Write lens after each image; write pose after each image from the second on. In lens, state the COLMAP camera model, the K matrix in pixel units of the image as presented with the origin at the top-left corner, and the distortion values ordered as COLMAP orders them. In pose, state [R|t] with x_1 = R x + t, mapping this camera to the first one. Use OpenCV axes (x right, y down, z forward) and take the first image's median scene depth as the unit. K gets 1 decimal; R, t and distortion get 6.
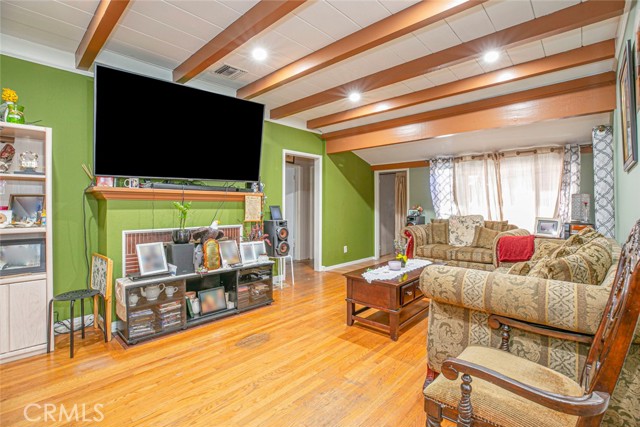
lens RADIAL K [[302.8, 0, 317.0], [0, 302.8, 207.7], [0, 0, 1]] dist [-0.027662, 0.000056]
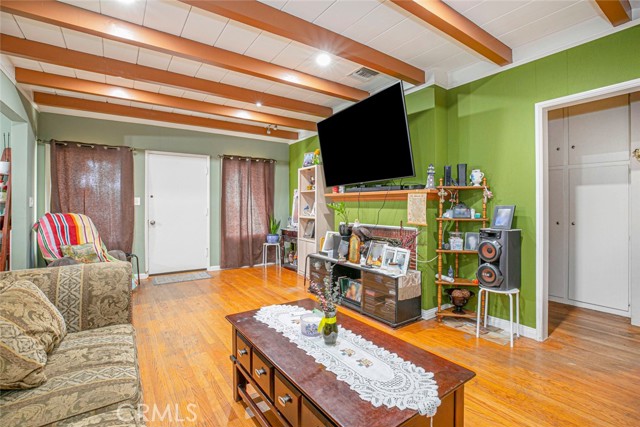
lens RADIAL K [[302.8, 0, 325.0], [0, 302.8, 206.7], [0, 0, 1]] dist [-0.027662, 0.000056]
pose [[-0.207047, 0.004928, -0.978319, 0.709625], [0.000151, 0.999987, 0.005005, -0.008008], [0.978331, 0.000889, -0.207045, 1.053490]]
